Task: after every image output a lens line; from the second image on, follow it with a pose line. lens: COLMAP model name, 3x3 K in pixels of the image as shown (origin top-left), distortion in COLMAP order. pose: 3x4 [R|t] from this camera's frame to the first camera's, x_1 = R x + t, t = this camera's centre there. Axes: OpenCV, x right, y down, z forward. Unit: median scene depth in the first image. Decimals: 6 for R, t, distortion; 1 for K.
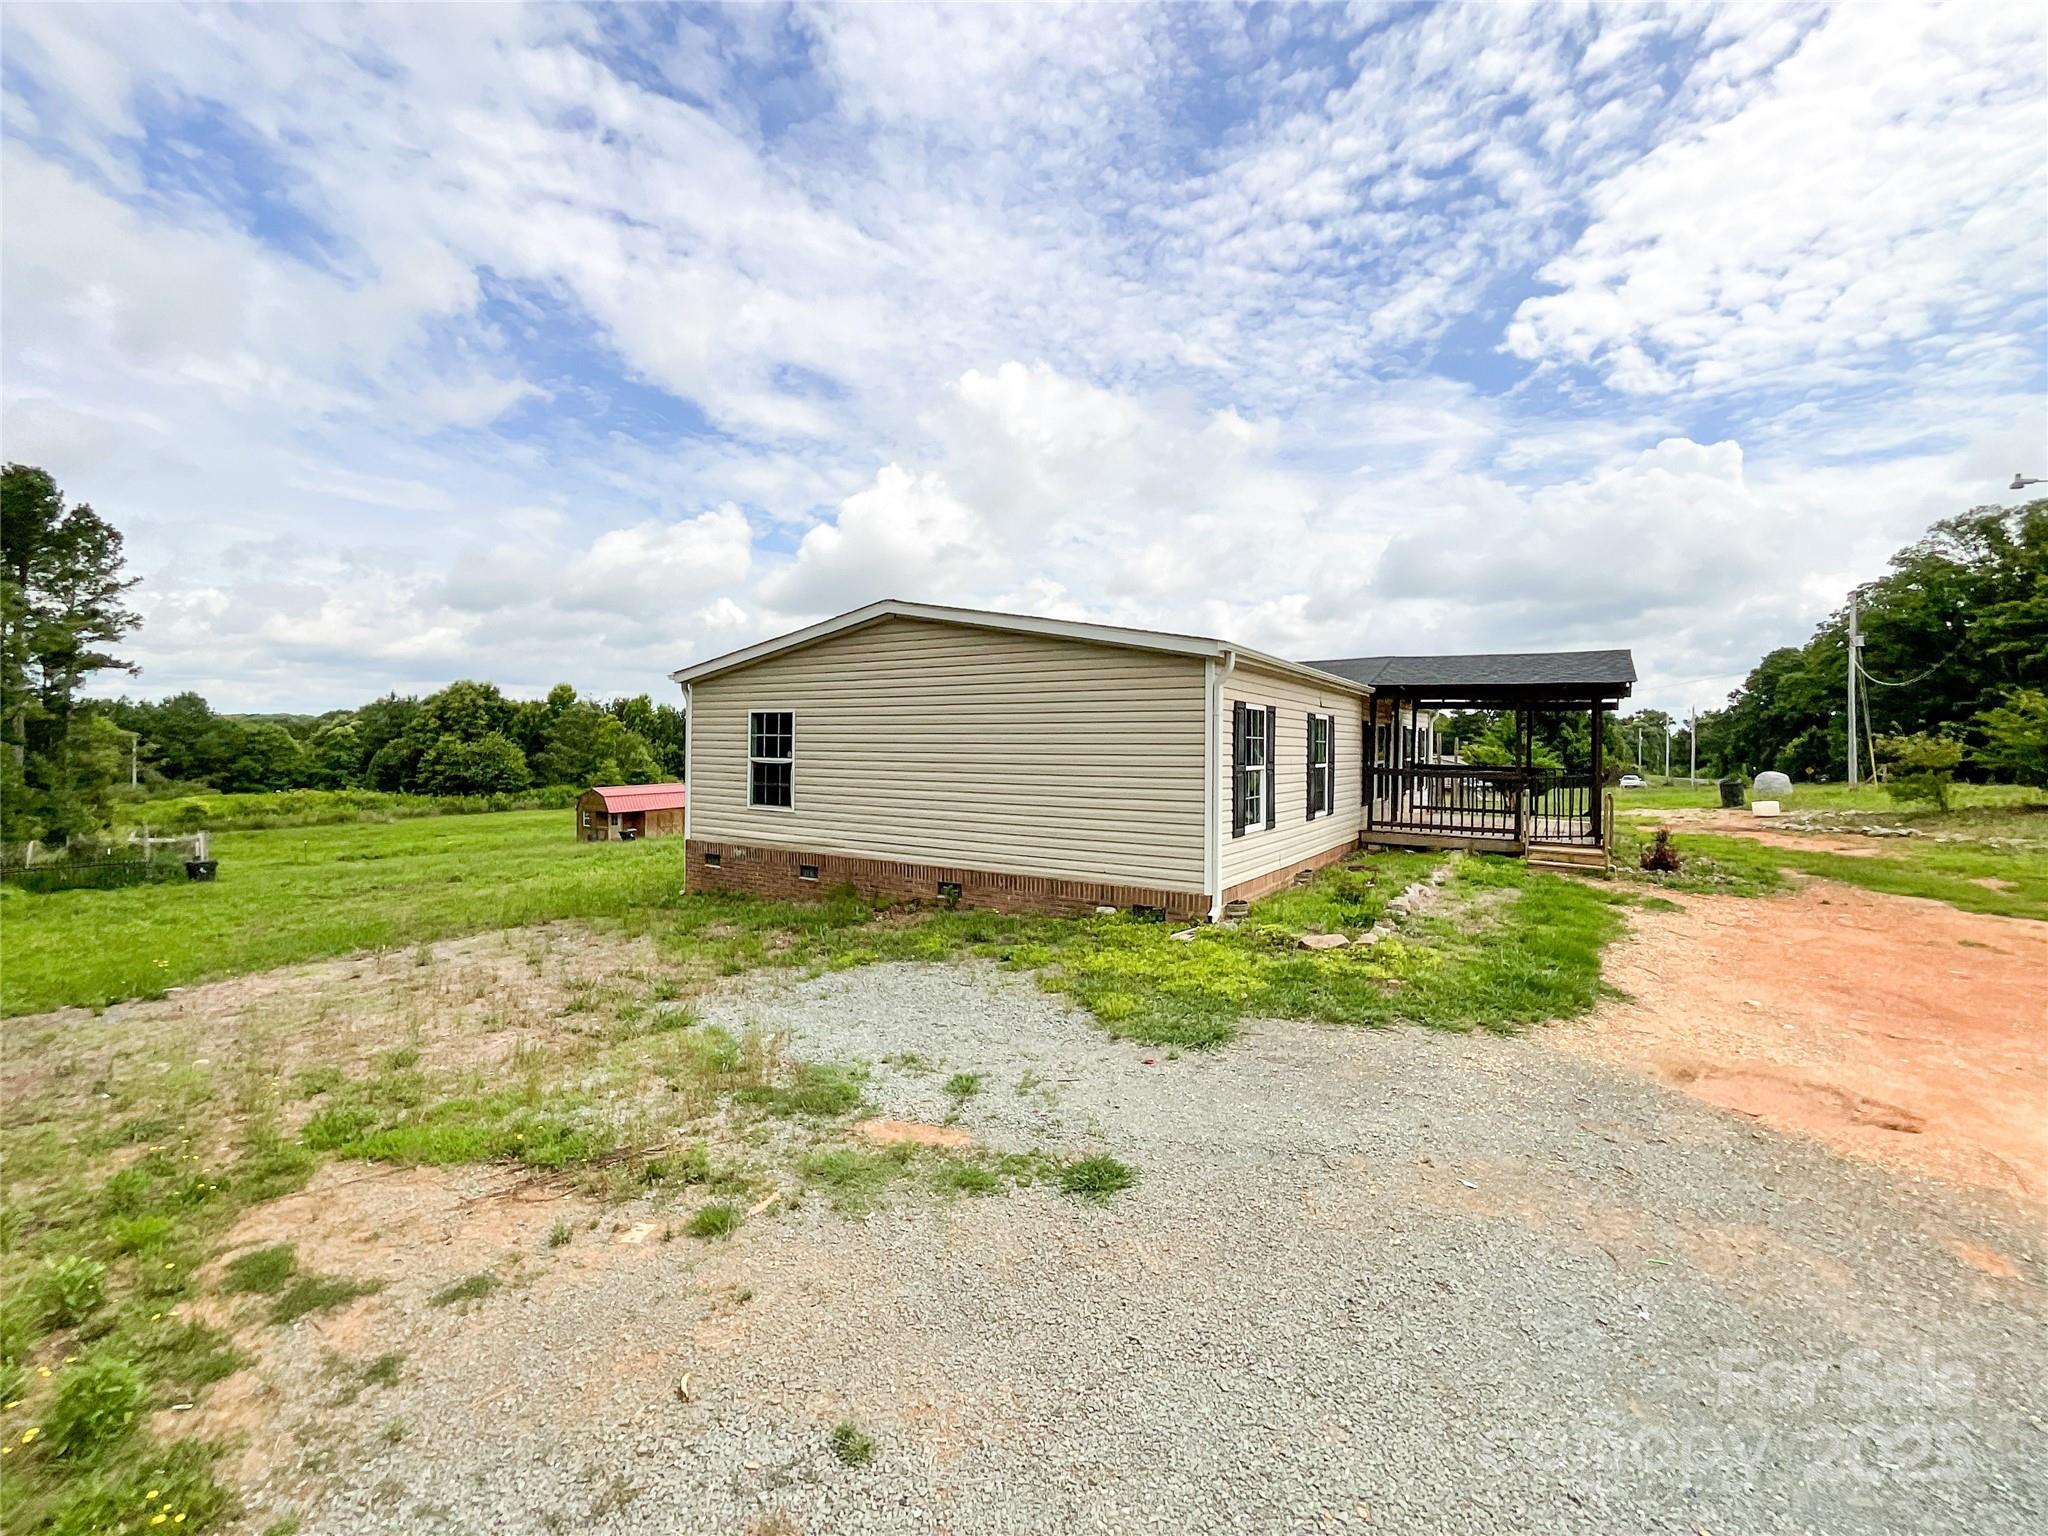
lens RADIAL K [[866.9, 0, 1018.1], [0, 866.9, 757.6], [0, 0, 1]] dist [-0.001502, -0.000034]
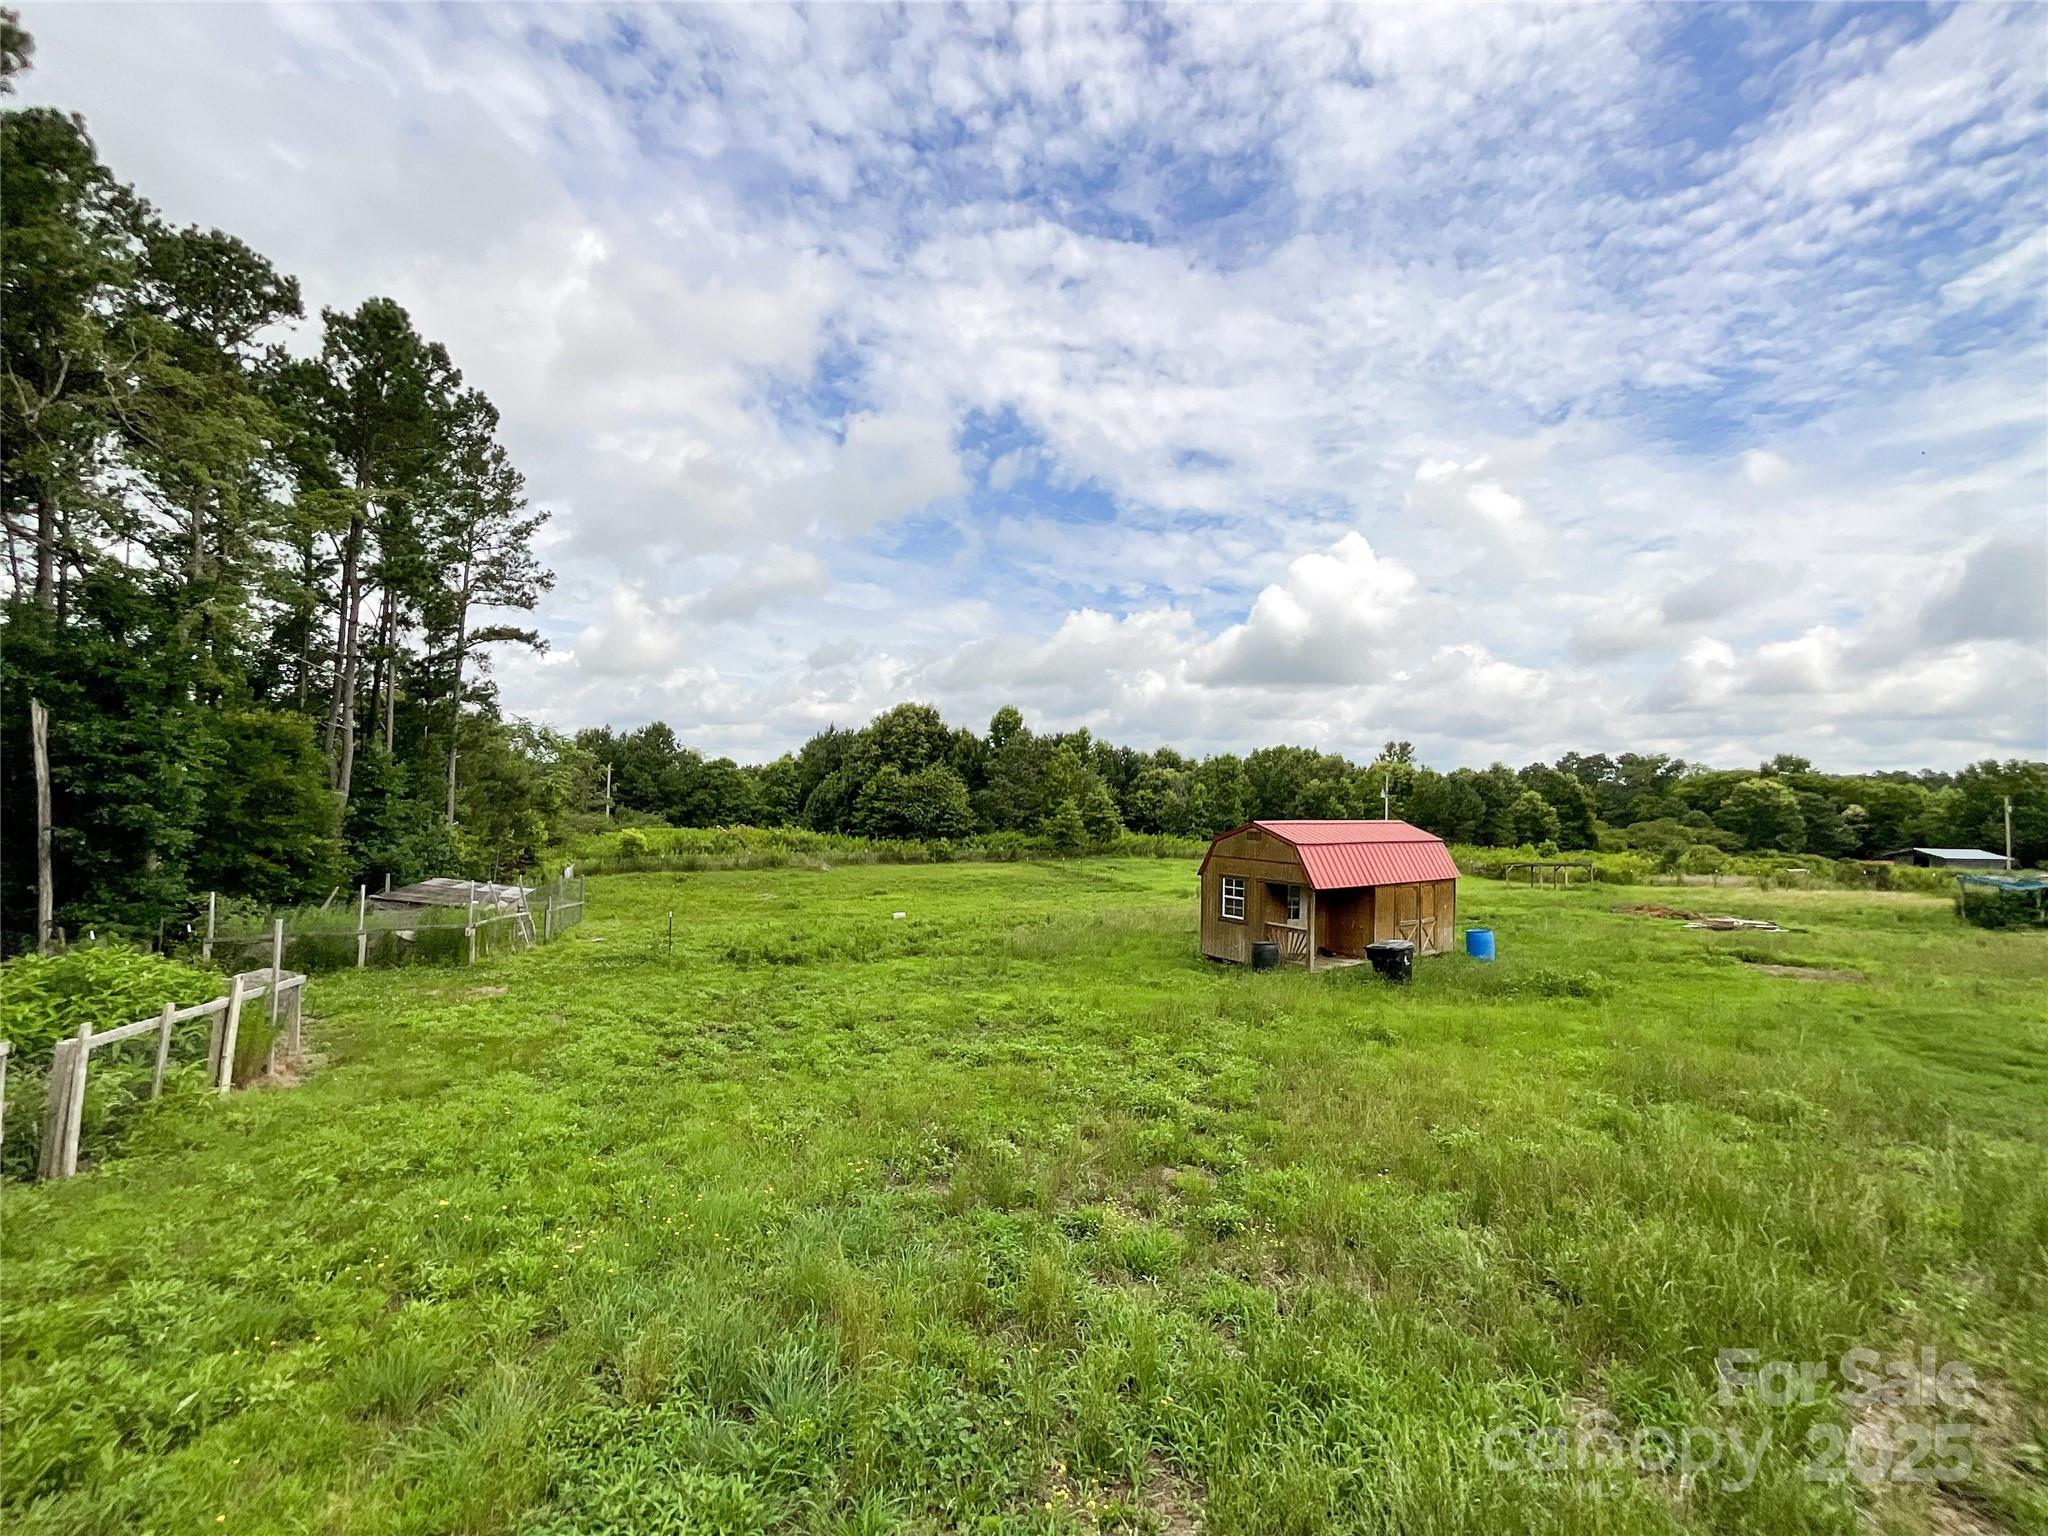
lens RADIAL K [[866.9, 0, 1018.1], [0, 866.9, 757.6], [0, 0, 1]] dist [-0.001502, -0.000034]
pose [[0.916632, -0.000715, -0.399732, -0.217512], [-0.028128, 0.997404, -0.066285, 0.017923], [0.398741, 0.072003, 0.914232, 0.300906]]
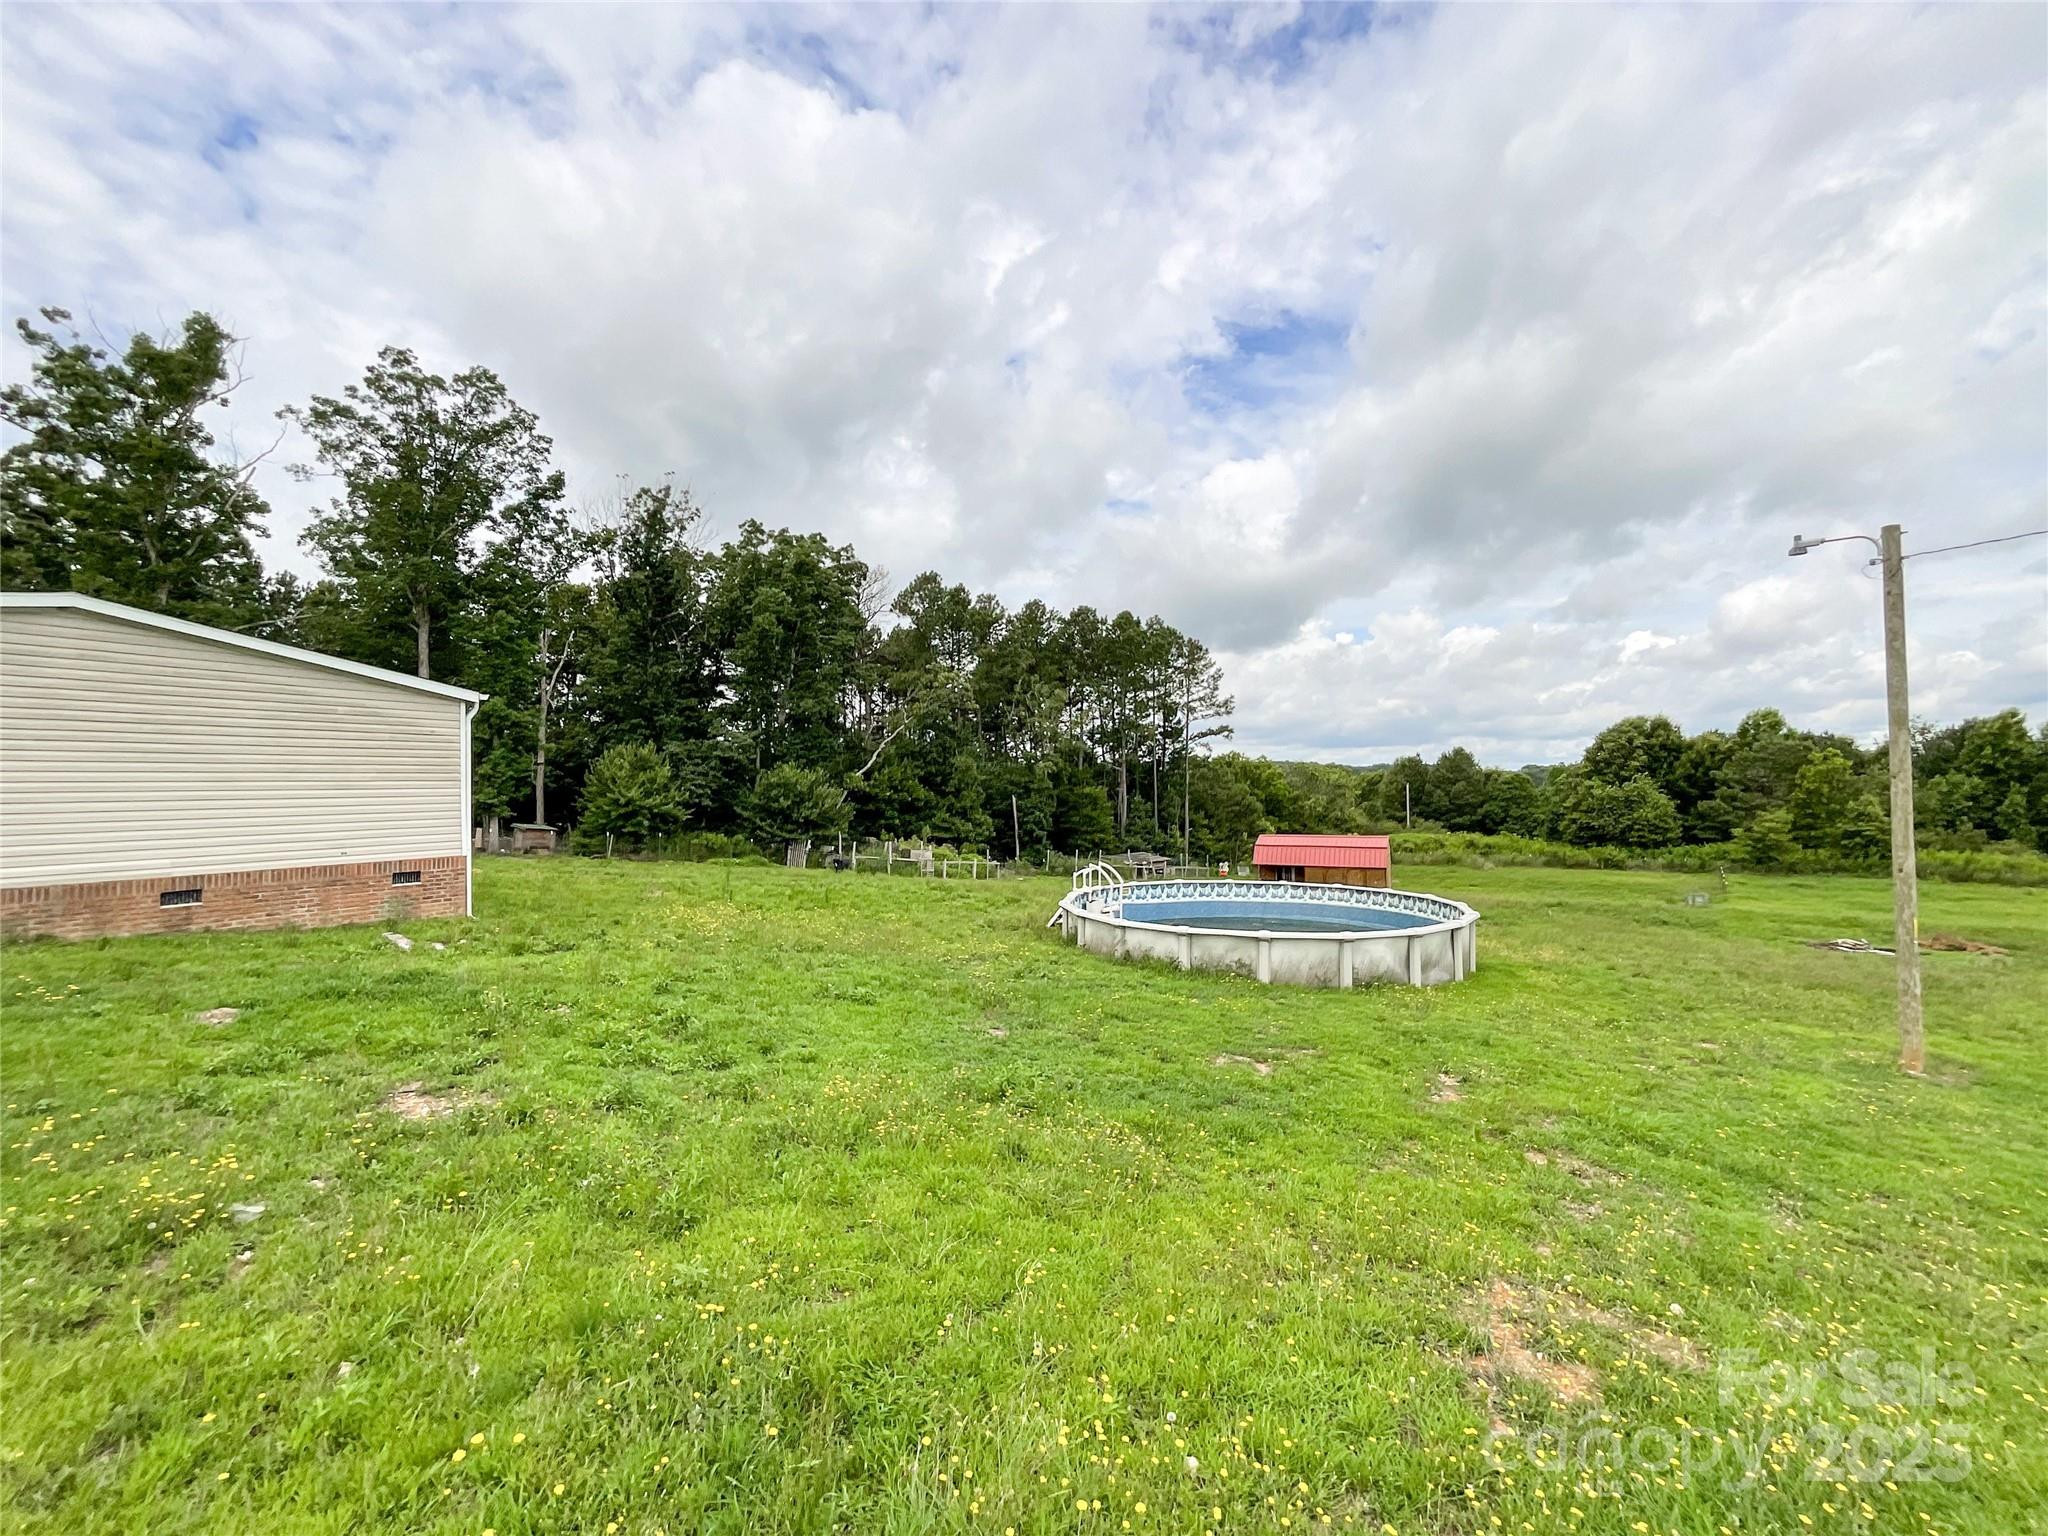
lens RADIAL K [[866.9, 0, 1018.1], [0, 866.9, 757.6], [0, 0, 1]] dist [-0.001502, -0.000034]
pose [[0.055454, -0.042769, -0.997545, 0.211021], [-0.012394, 0.998976, -0.043520, -0.002147], [0.998384, 0.014777, 0.054867, 0.356692]]
